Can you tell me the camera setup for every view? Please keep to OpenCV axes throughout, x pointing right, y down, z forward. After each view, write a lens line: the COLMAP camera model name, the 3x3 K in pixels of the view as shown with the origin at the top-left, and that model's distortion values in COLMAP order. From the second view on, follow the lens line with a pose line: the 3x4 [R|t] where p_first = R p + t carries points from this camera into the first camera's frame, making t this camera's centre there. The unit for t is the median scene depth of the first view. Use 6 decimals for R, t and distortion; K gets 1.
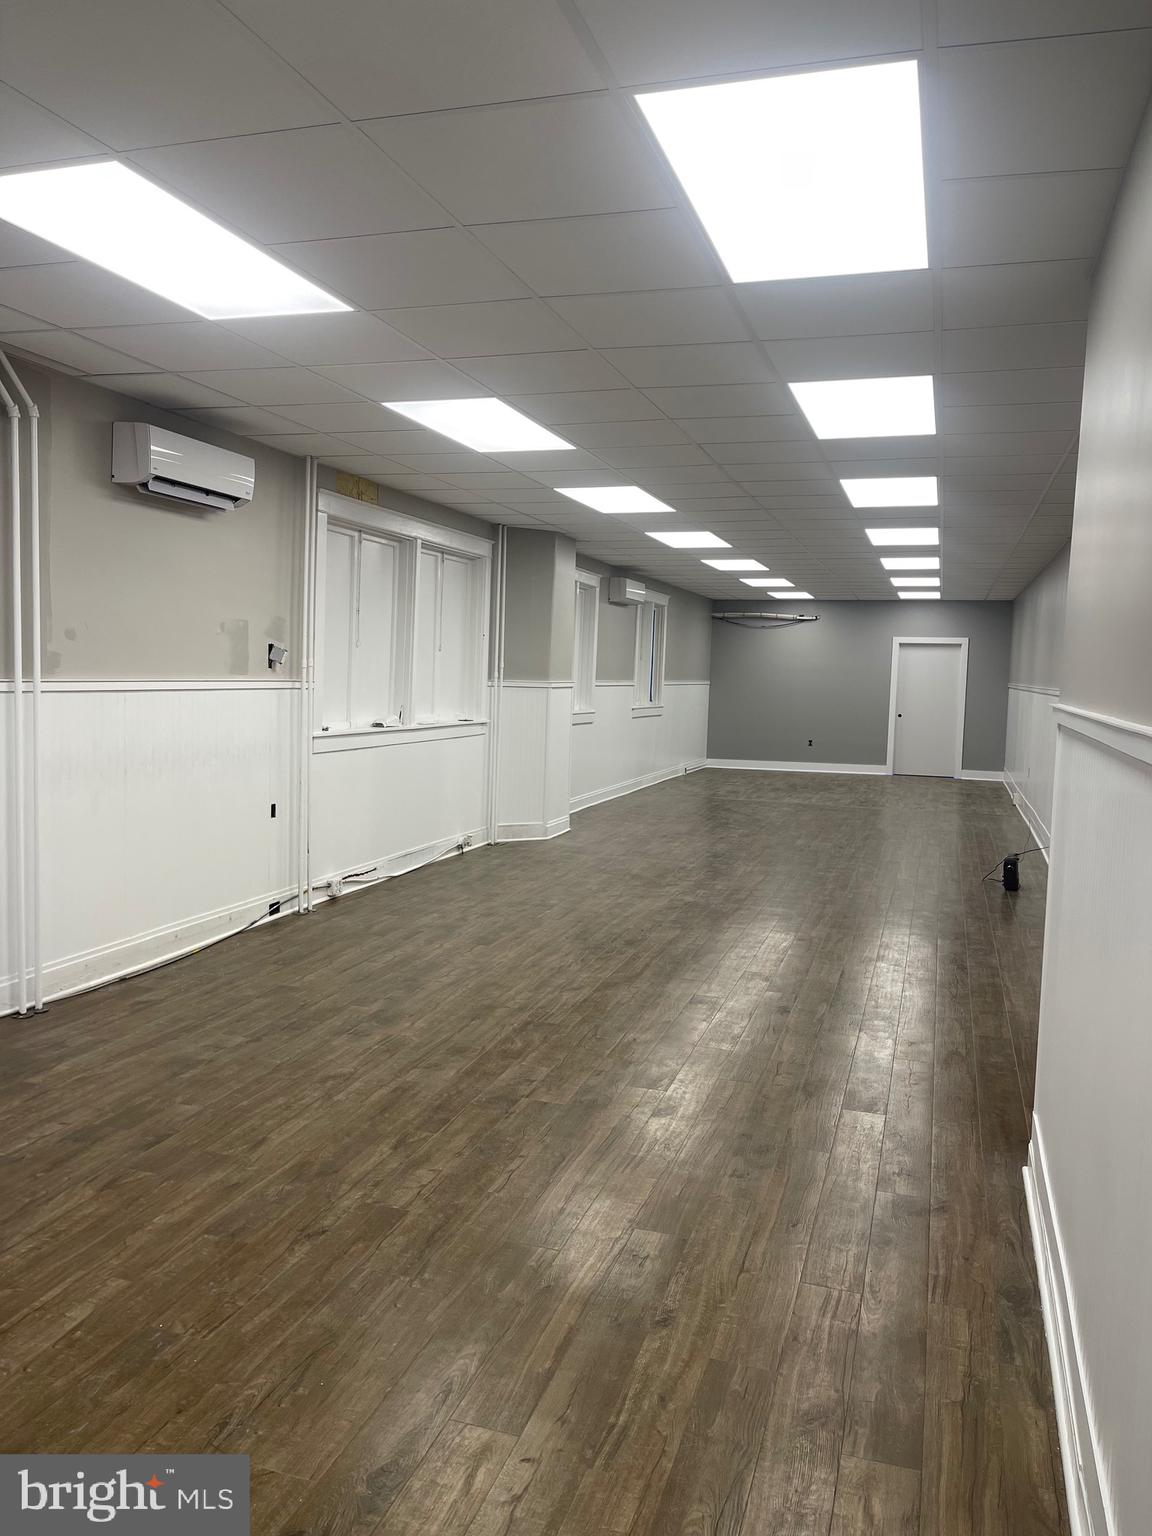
lens RADIAL K [[1159.3, 0, 576.0], [0, 1159.3, 768.0], [0, 0, 1]] dist [0.081034, -0.104633]
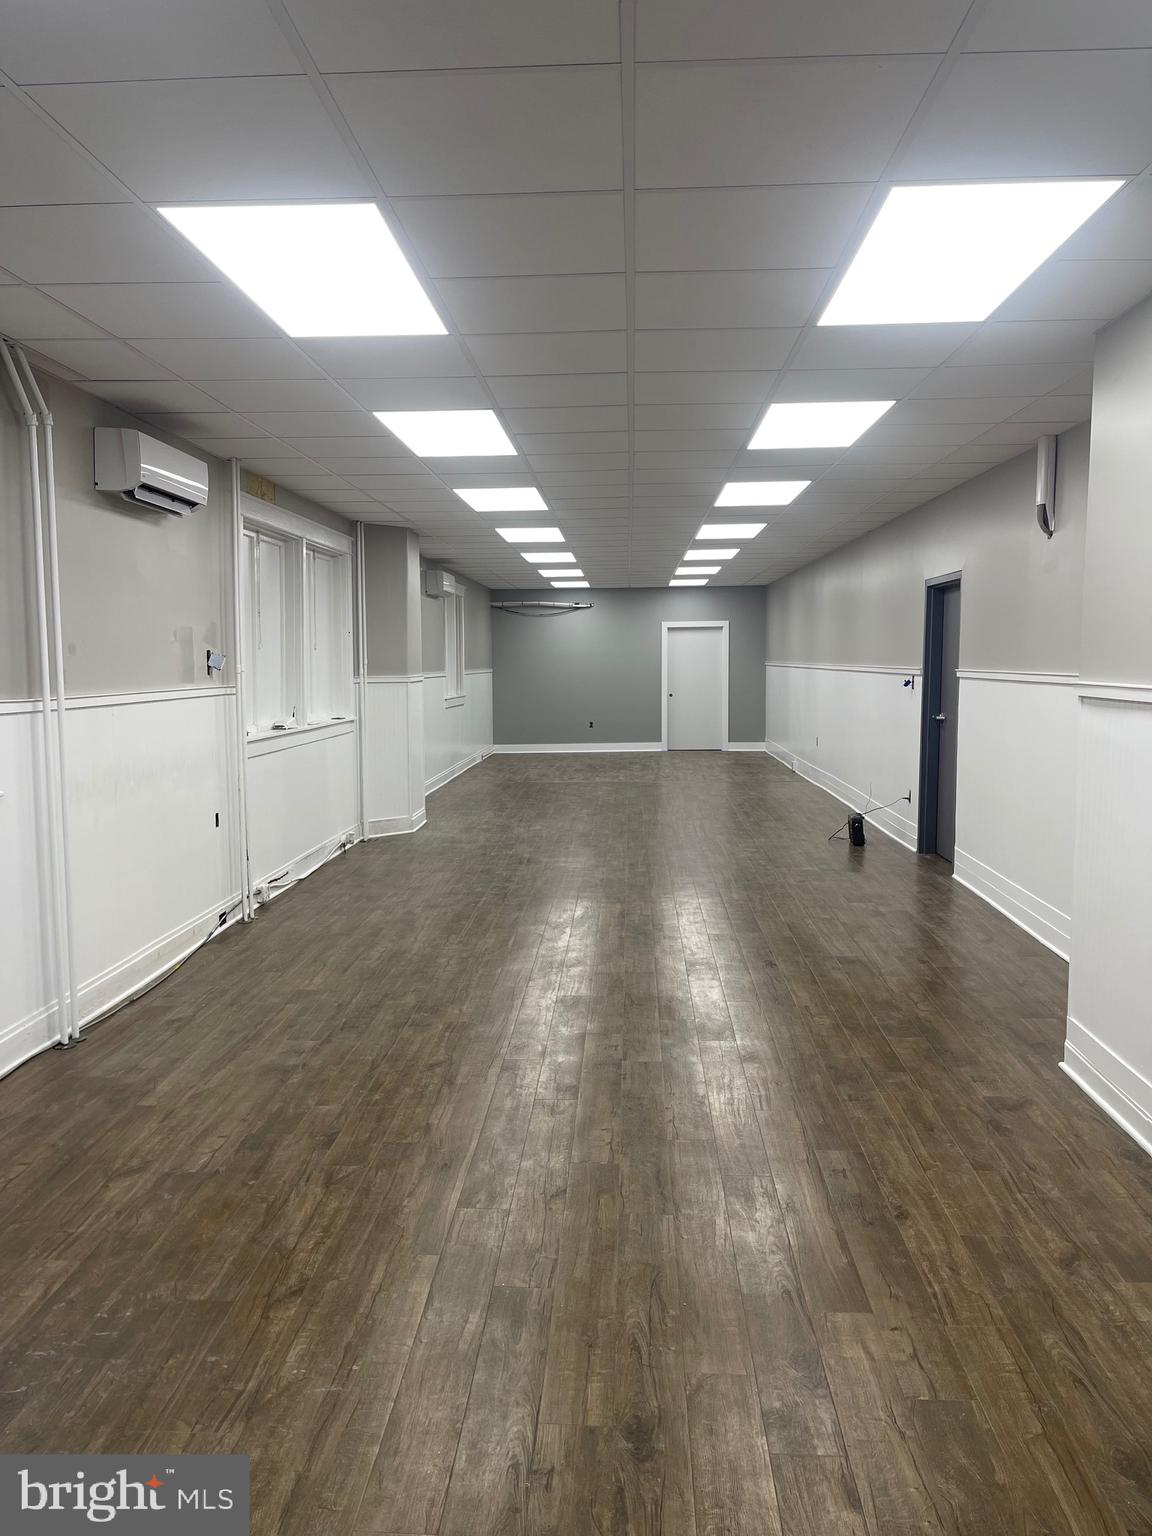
lens RADIAL K [[1159.3, 0, 576.0], [0, 1159.3, 768.0], [0, 0, 1]] dist [0.081034, -0.104633]
pose [[0.966518, -0.058350, 0.249875, -0.206806], [0.055311, 0.998285, 0.019174, -0.008973], [-0.250566, -0.004712, 0.968088, -0.027302]]
